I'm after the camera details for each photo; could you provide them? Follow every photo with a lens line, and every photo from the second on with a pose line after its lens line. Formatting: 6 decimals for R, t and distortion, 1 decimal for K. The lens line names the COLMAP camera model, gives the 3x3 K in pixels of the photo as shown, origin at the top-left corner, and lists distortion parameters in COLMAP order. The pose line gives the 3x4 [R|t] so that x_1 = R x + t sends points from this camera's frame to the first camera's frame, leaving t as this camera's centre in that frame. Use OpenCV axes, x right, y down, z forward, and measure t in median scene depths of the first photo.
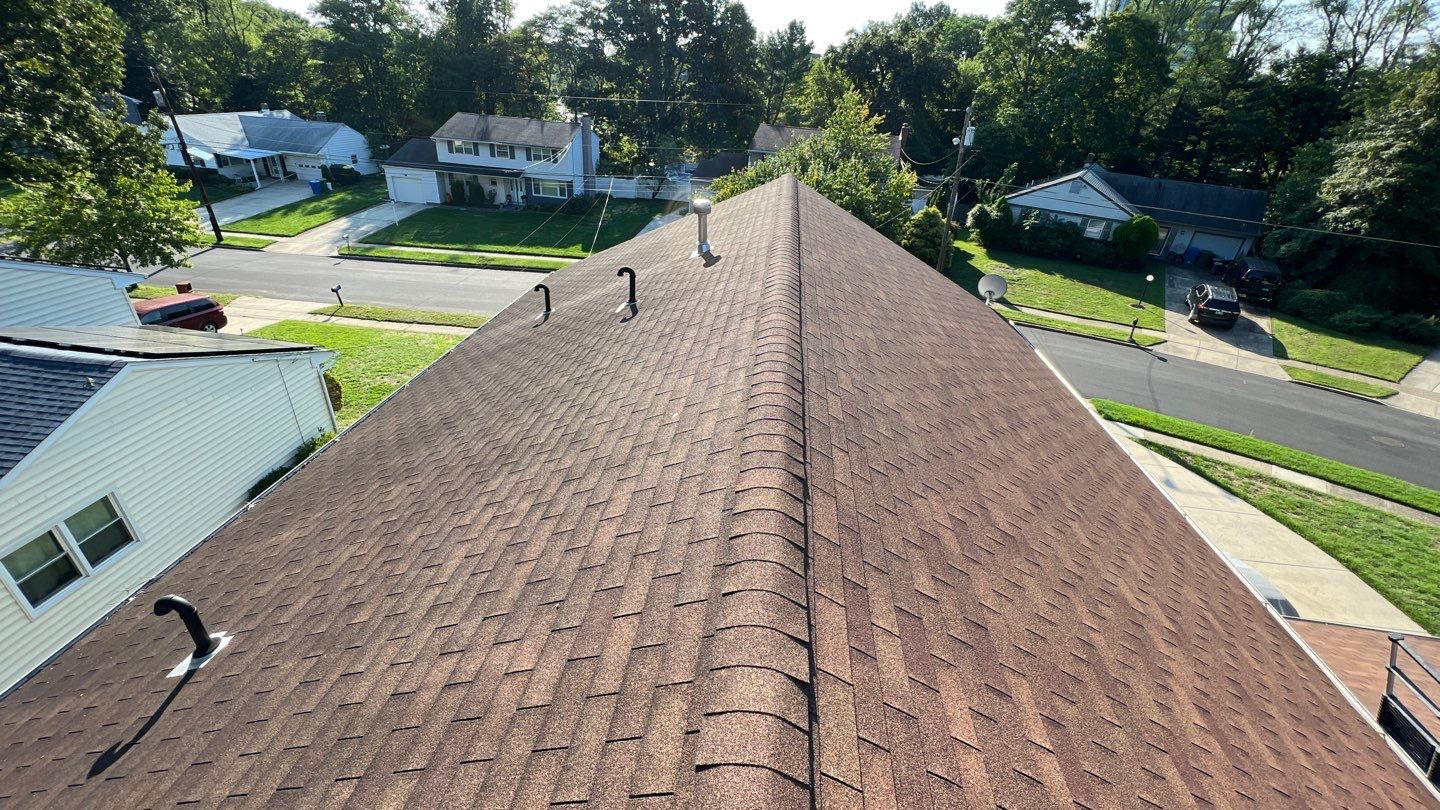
lens RADIAL K [[580.6, 0, 715.7], [0, 580.6, 401.8], [0, 0, 1]] dist [-0.002189, 0.001148]
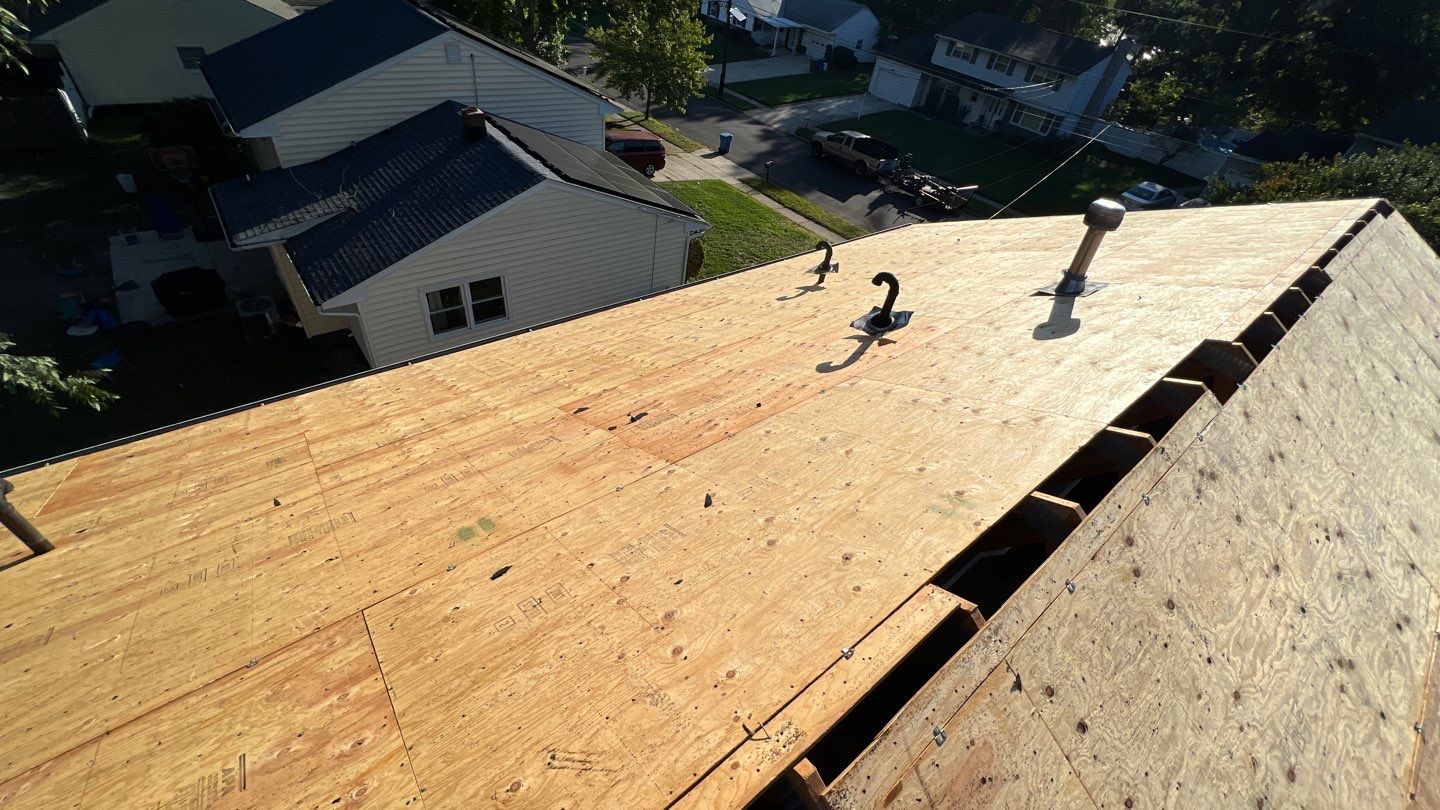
lens RADIAL K [[580.6, 0, 714.9], [0, 580.6, 402.9], [0, 0, 1]] dist [-0.002189, 0.001148]
pose [[0.715809, 0.485571, -0.501834, 0.017346], [-0.417597, 0.873653, 0.249686, -0.040611], [0.559670, 0.030837, 0.828142, 0.086866]]
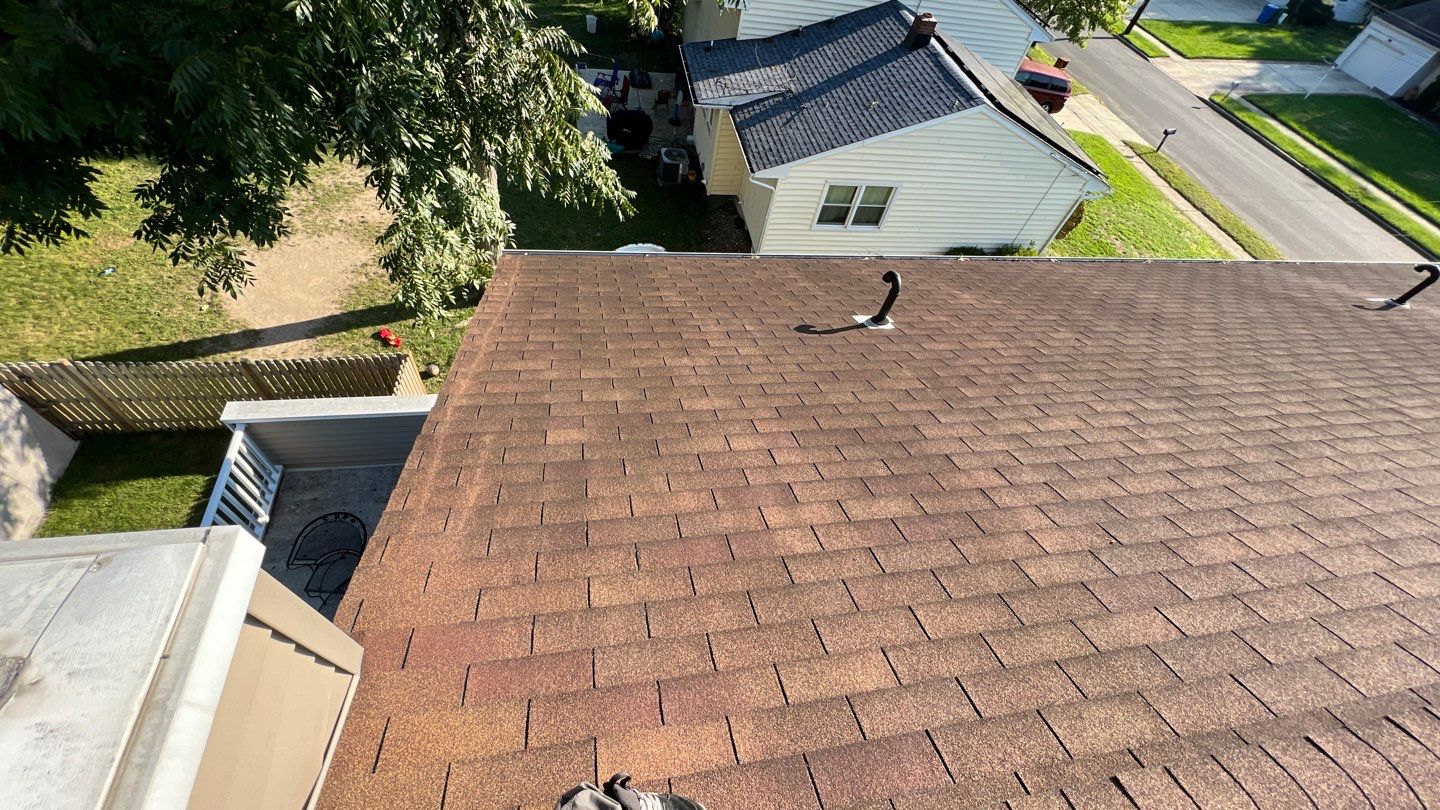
lens RADIAL K [[580.6, 0, 713.7], [0, 580.6, 402.2], [0, 0, 1]] dist [-0.002189, 0.001148]
pose [[0.289764, 0.747676, -0.597510, -0.007265], [-0.574166, 0.635274, 0.516488, 0.010021], [0.765748, 0.193411, 0.613370, -0.009057]]
